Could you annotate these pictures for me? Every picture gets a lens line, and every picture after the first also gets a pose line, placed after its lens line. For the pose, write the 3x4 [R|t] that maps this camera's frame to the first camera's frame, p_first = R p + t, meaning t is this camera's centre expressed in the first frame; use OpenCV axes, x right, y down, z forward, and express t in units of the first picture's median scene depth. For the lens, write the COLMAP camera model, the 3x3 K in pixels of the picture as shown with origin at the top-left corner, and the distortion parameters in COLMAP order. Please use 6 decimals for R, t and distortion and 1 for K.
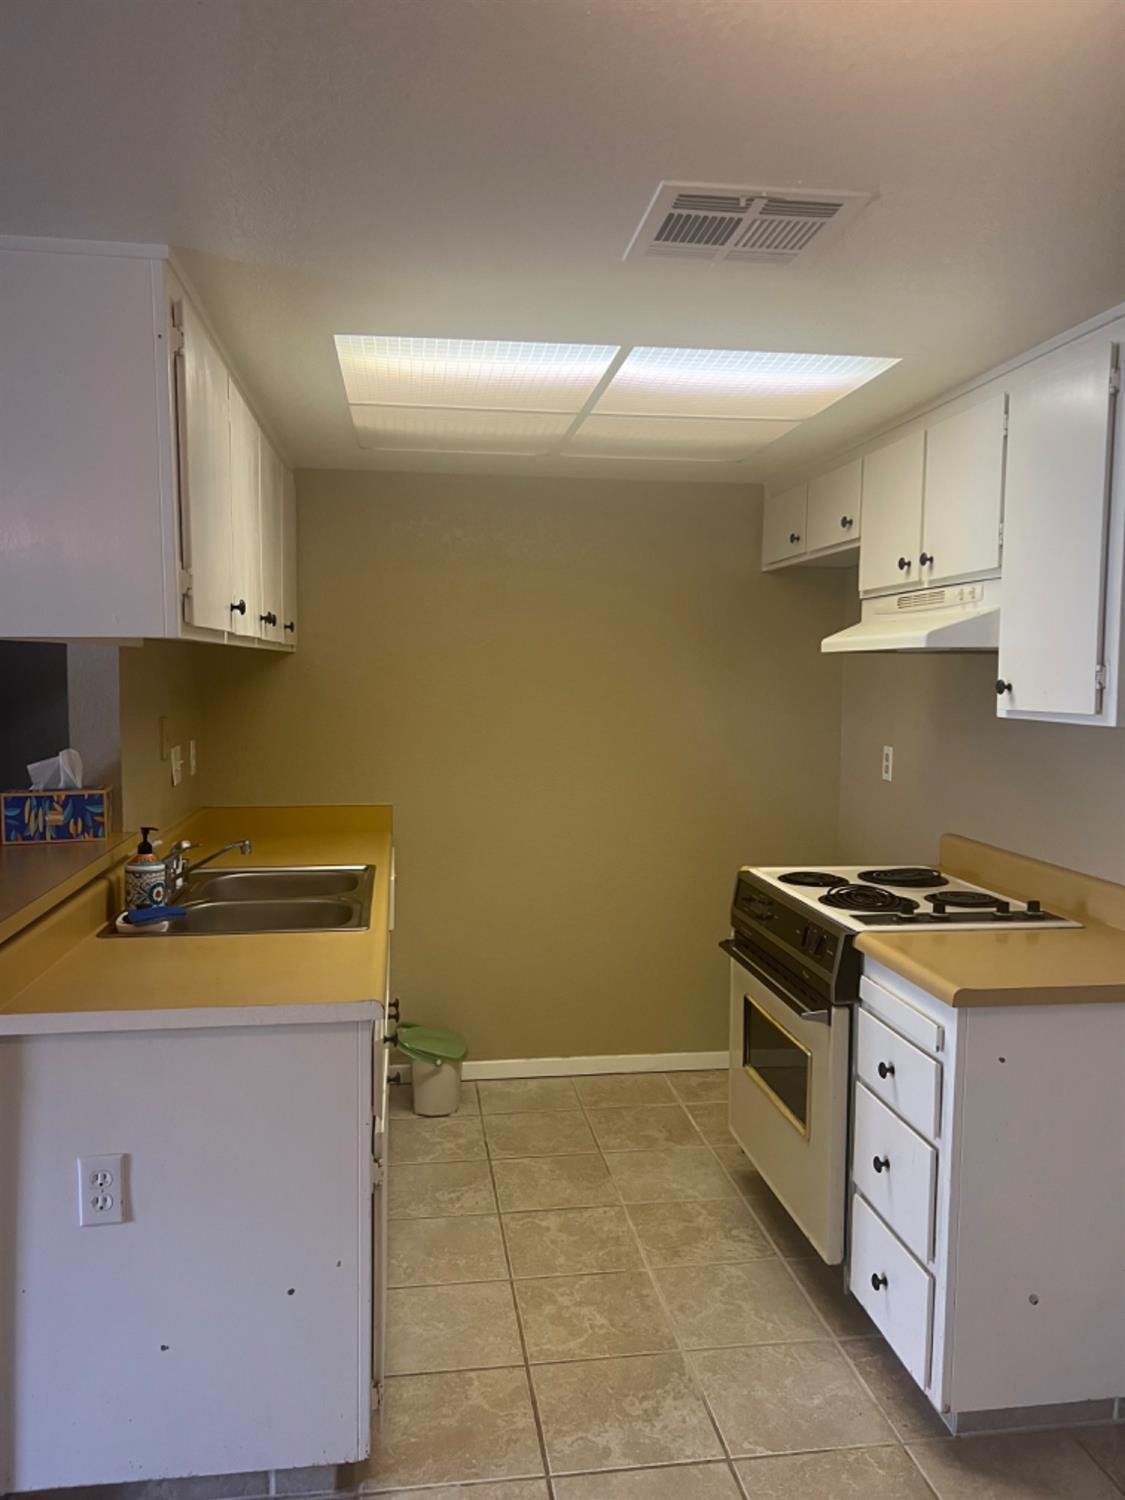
lens RADIAL K [[1141.3, 0, 566.0], [0, 1141.3, 754.4], [0, 0, 1]] dist [0.024110, -0.021562]
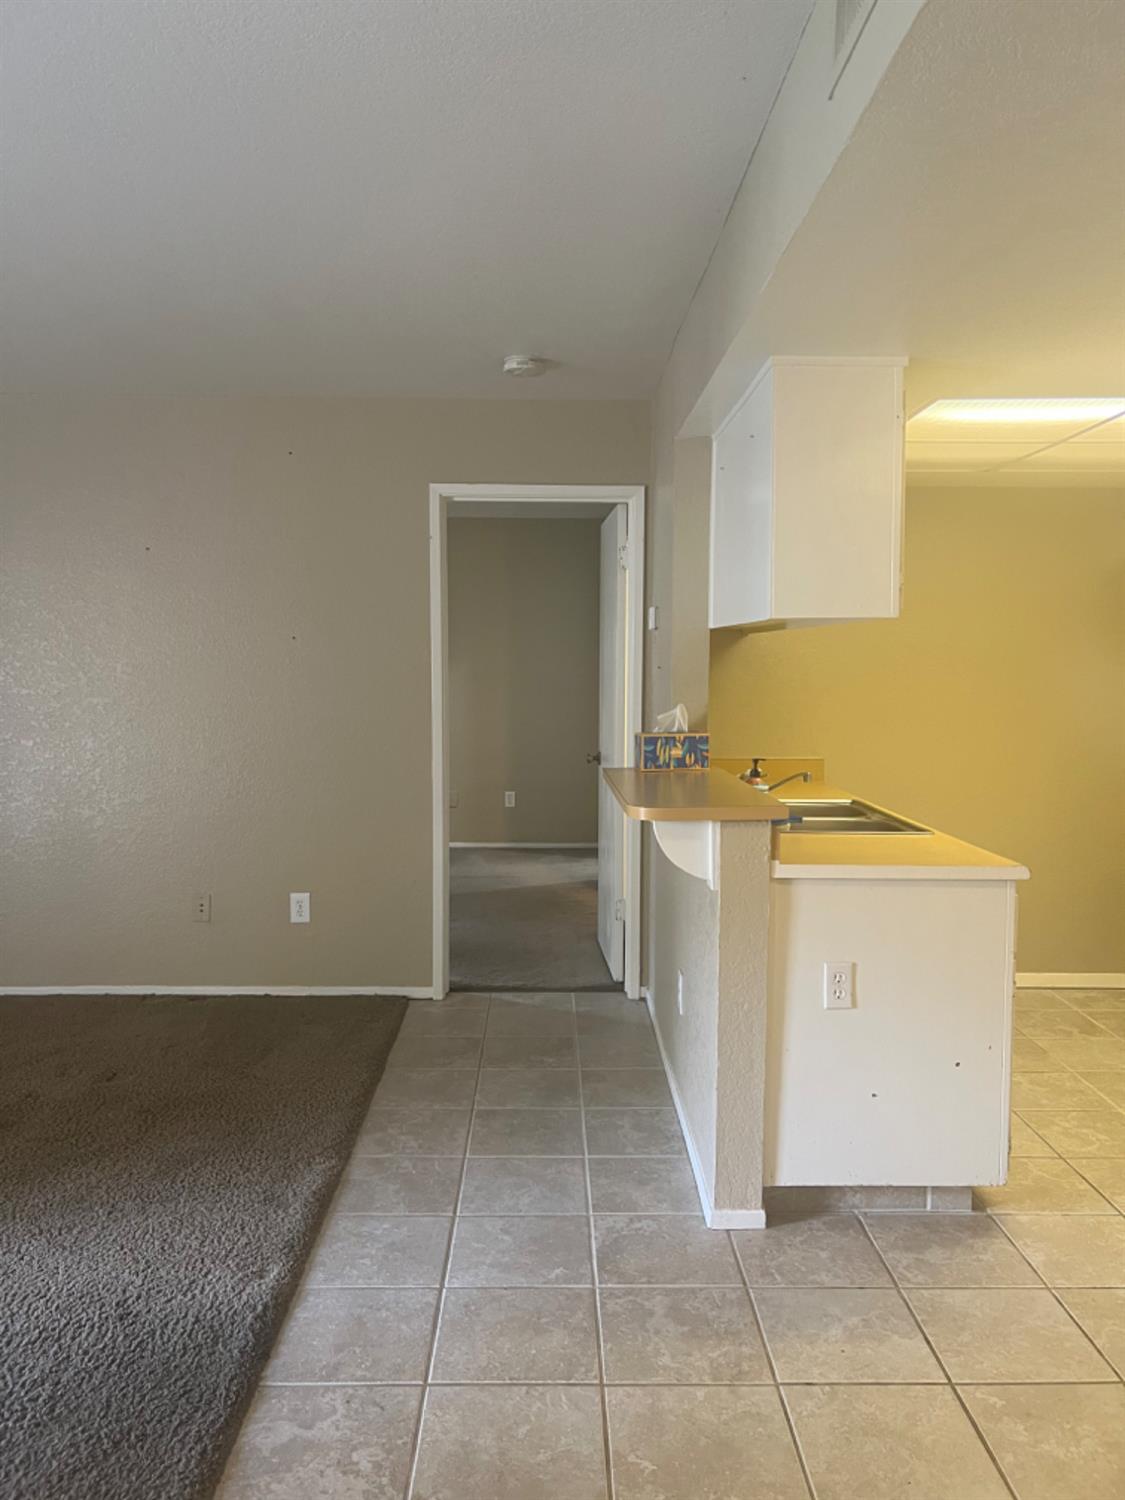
lens RADIAL K [[1141.3, 0, 558.6], [0, 1141.3, 747.7], [0, 0, 1]] dist [0.024110, -0.021562]
pose [[0.990322, 0.005912, -0.138662, -0.396354], [-0.005540, 0.999980, 0.003068, 0.046086], [0.138677, -0.002271, 0.990335, -0.377010]]
